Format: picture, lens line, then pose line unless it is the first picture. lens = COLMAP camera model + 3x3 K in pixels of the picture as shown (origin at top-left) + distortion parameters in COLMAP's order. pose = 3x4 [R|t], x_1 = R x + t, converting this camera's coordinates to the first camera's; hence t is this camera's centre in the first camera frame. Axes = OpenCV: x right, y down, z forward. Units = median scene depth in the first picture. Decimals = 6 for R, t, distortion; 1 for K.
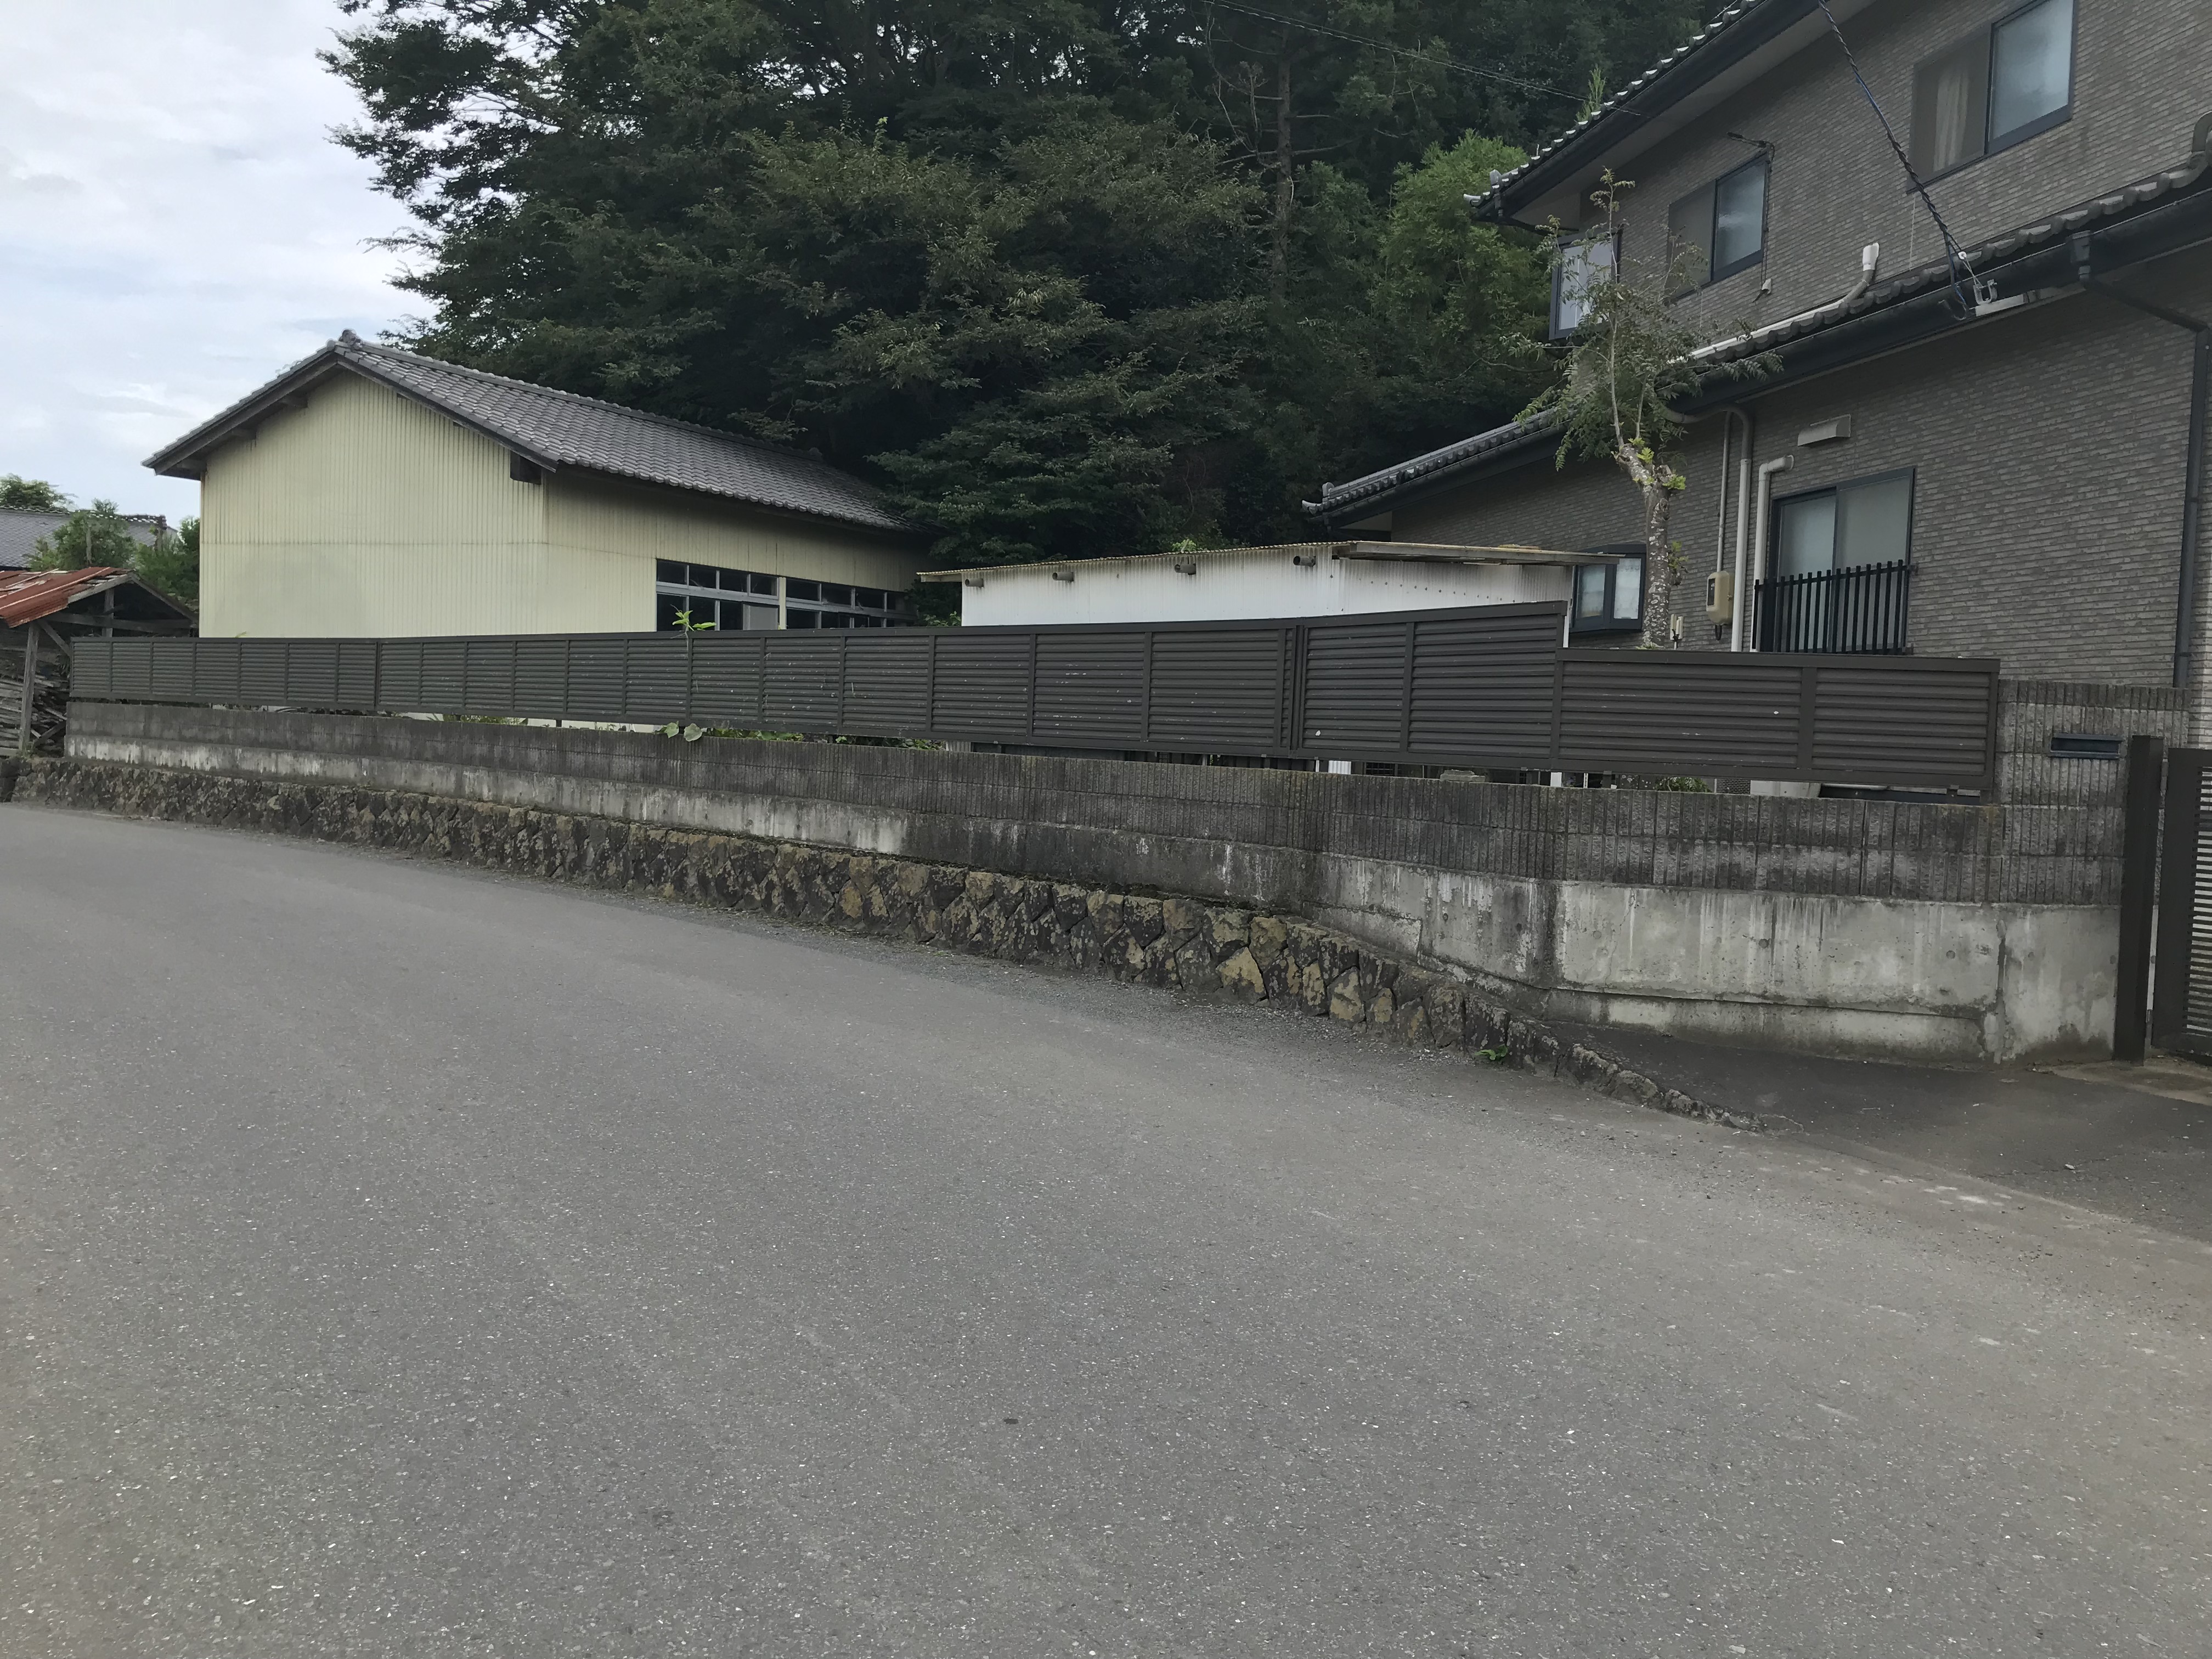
lens RADIAL K [[1851.0, 0, 1084.7], [0, 1851.0, 810.3], [0, 0, 1]] dist [0.003050, -0.013921]
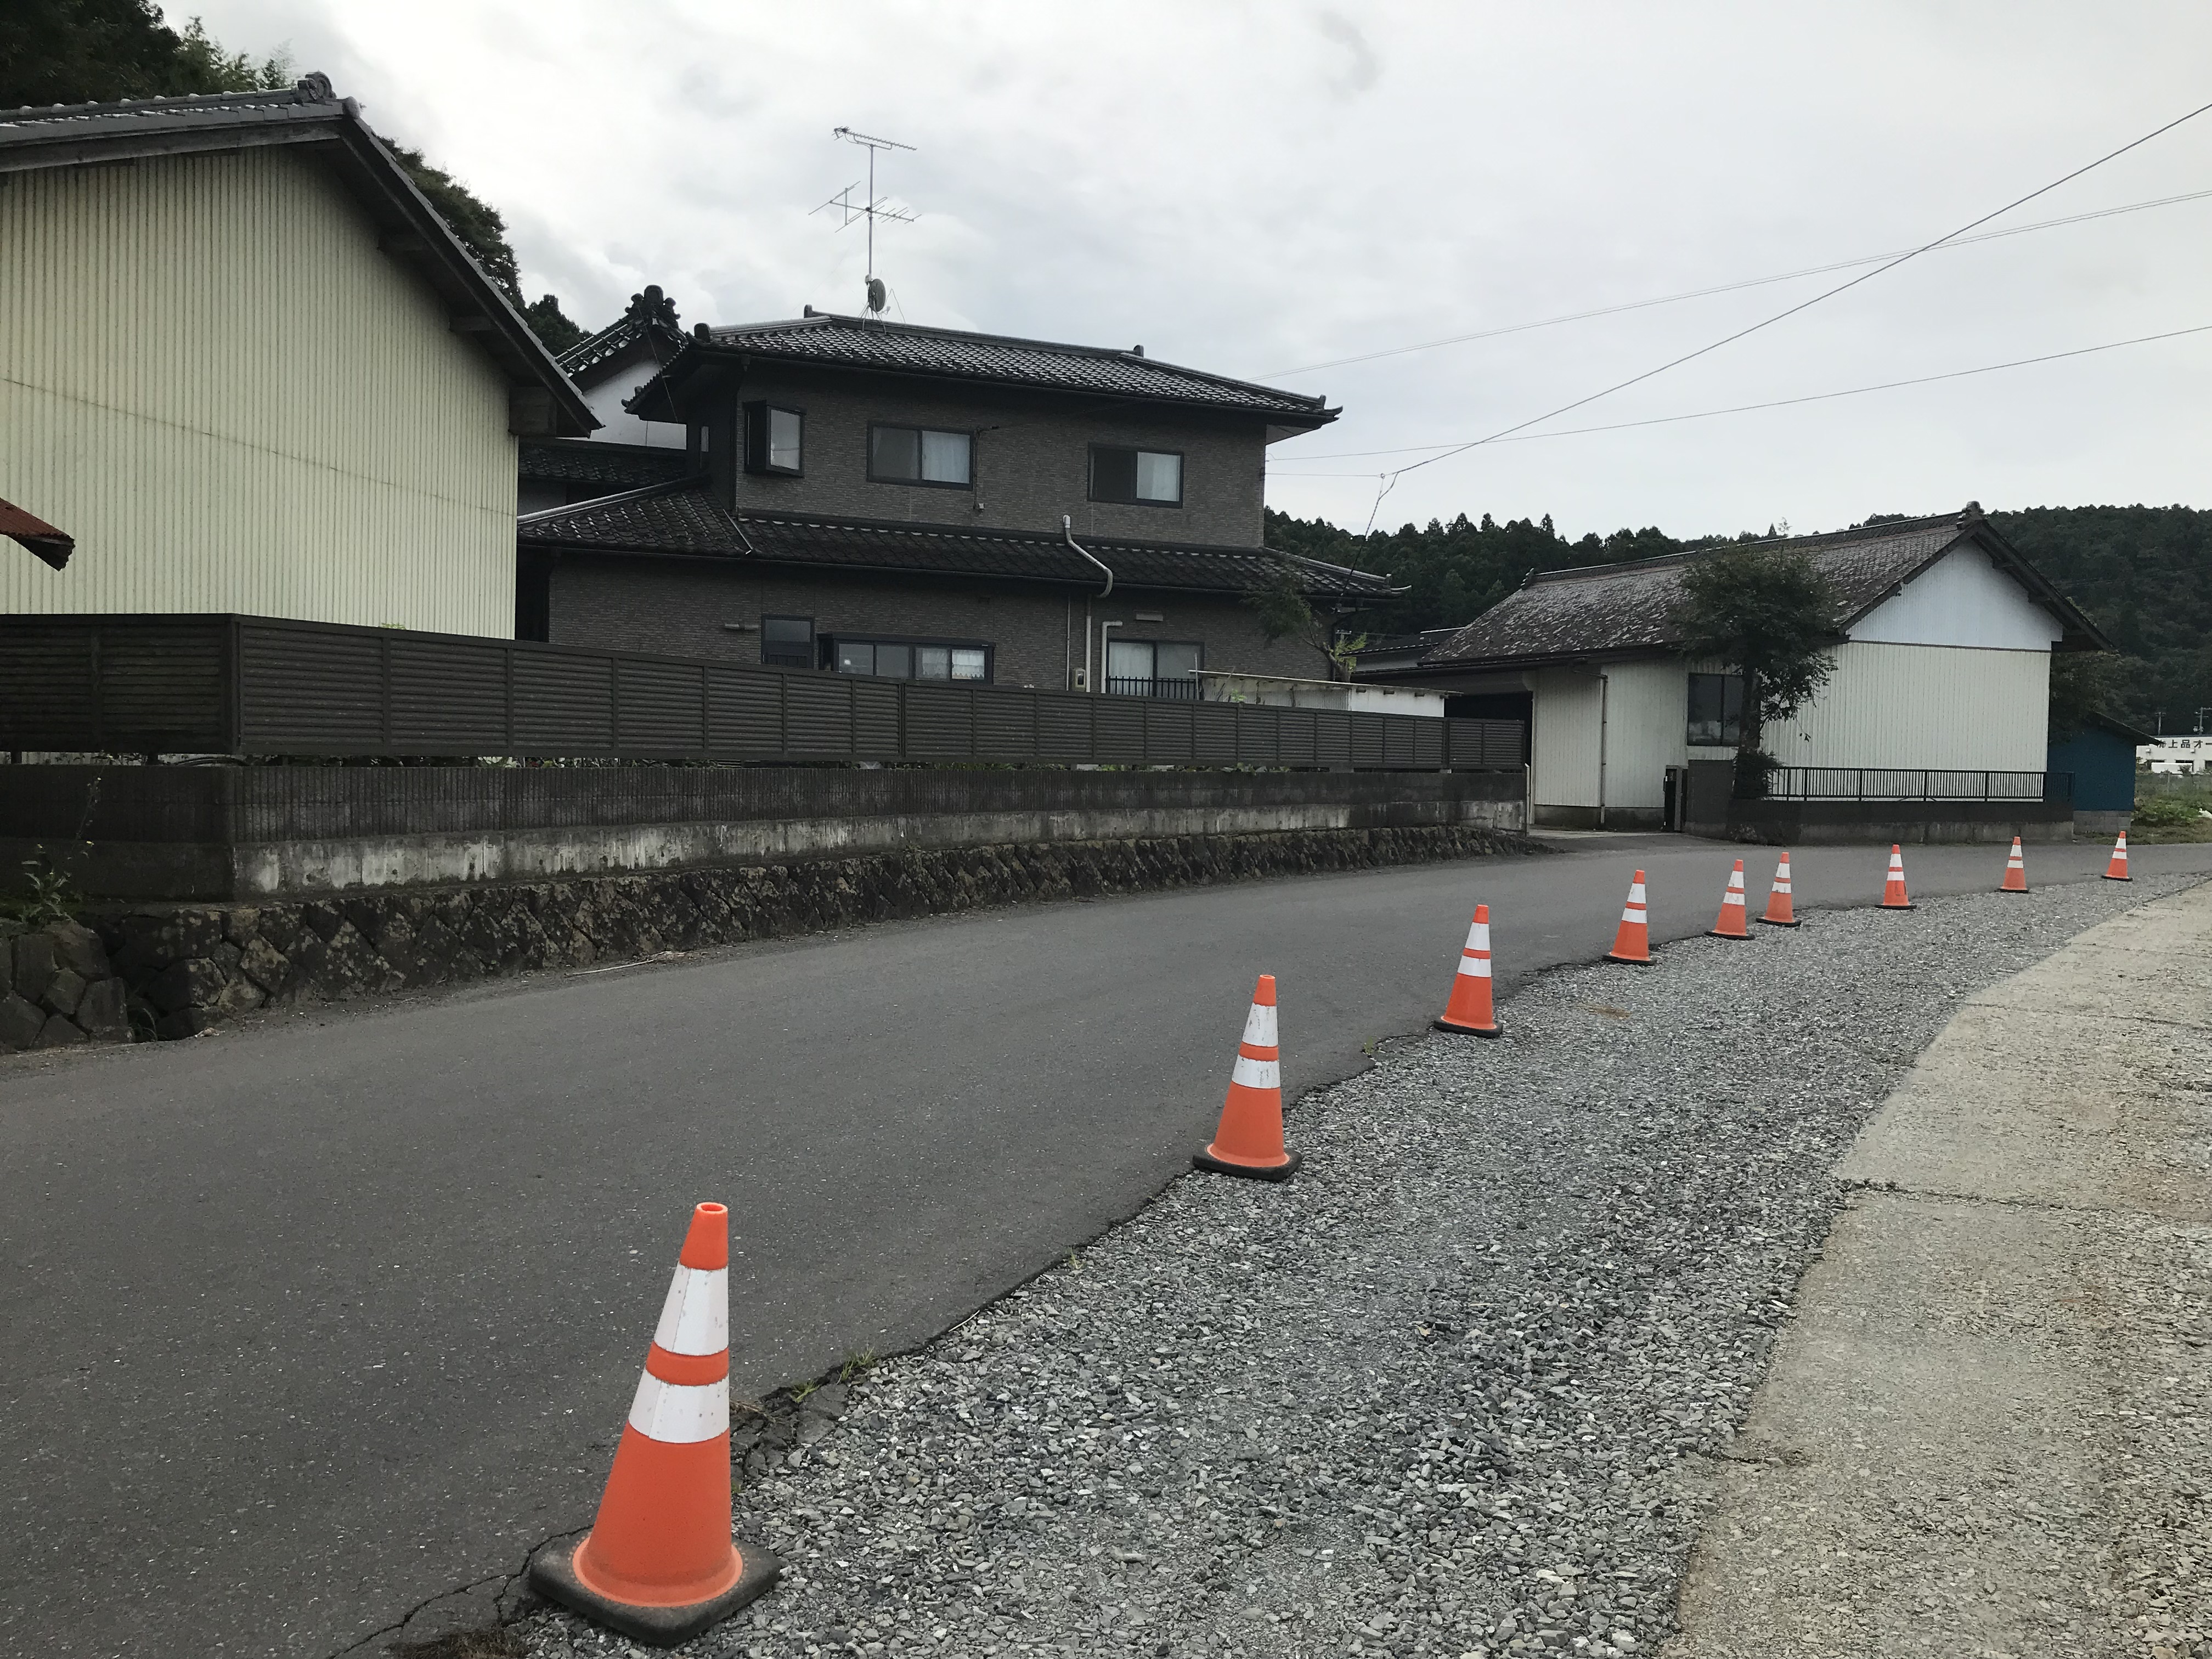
lens RADIAL K [[1851.0, 0, 1084.7], [0, 1851.0, 810.3], [0, 0, 1]] dist [0.003050, -0.013921]
pose [[-0.248859, -0.071914, 0.965866, -1.135430], [0.014720, 0.996844, 0.078013, -0.088798], [-0.968428, 0.033632, -0.247015, 1.039334]]
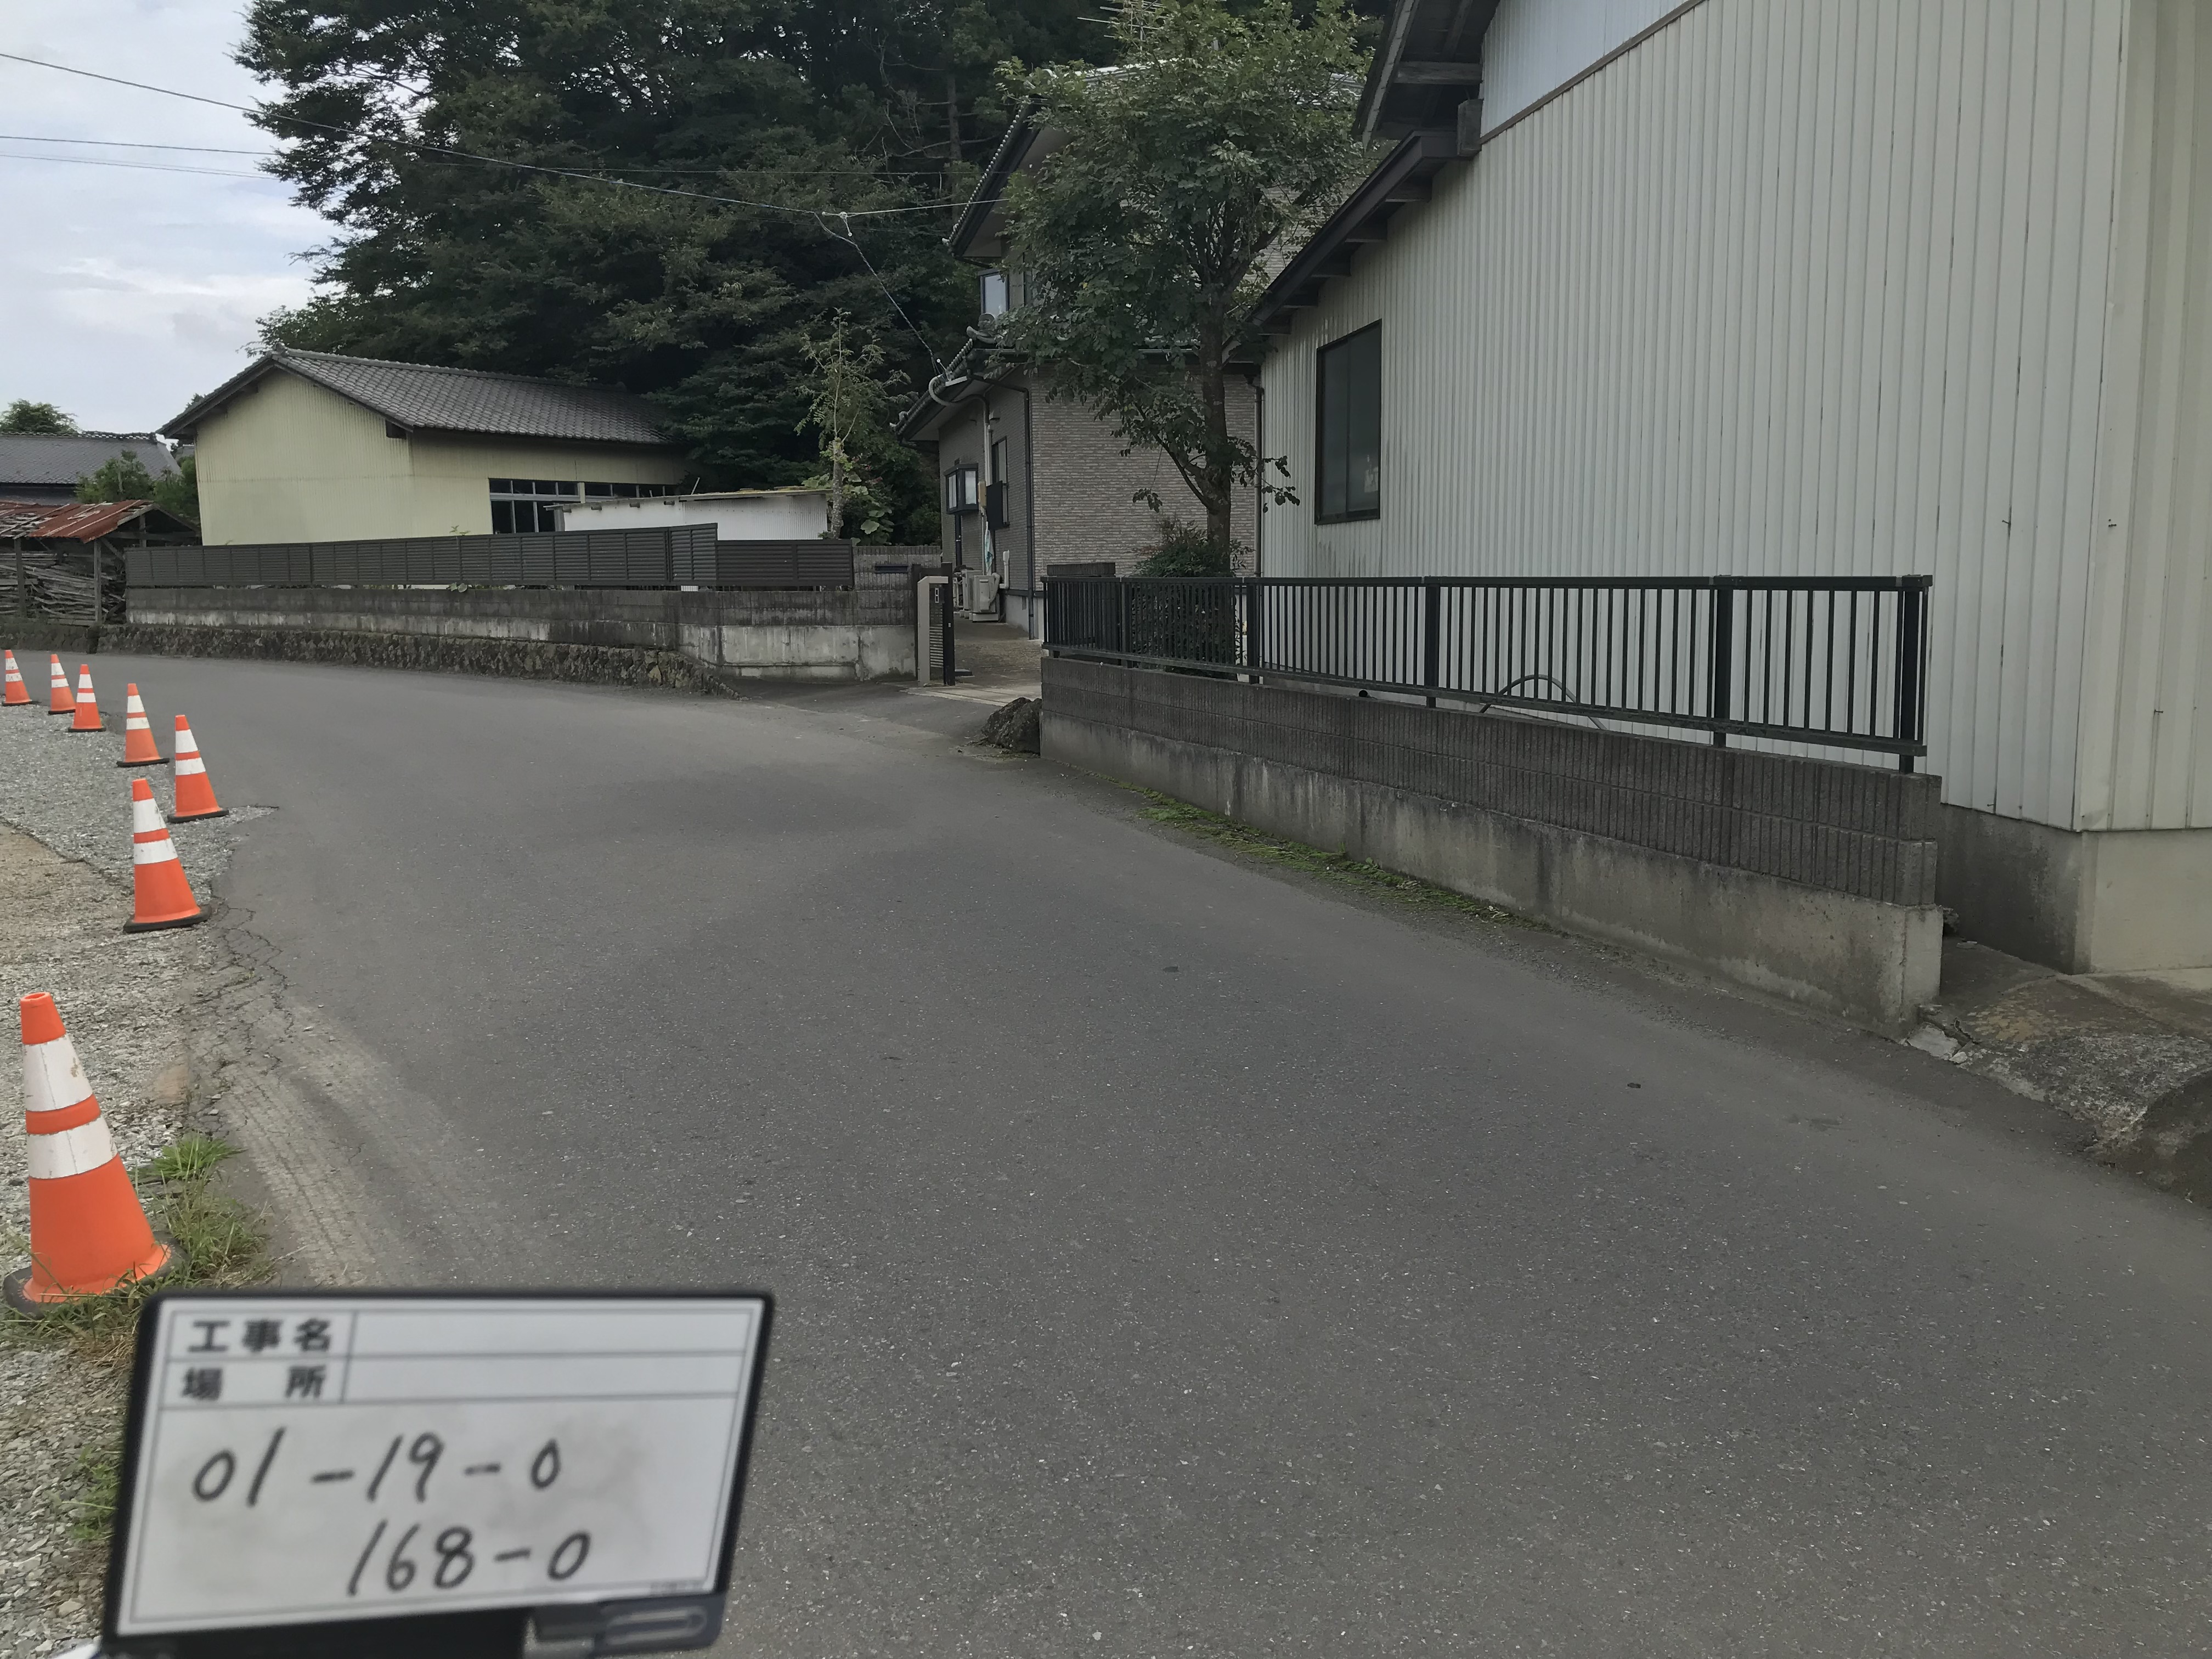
lens RADIAL K [[1851.1, 0, 1106.0], [0, 1851.1, 829.5], [0, 0, 1]] dist [-0.021163, 0.009658]
pose [[0.998744, -0.049622, 0.006883, 0.311270], [0.048716, 0.994038, 0.097545, 0.038584], [-0.011682, -0.097087, 0.995207, -0.693479]]
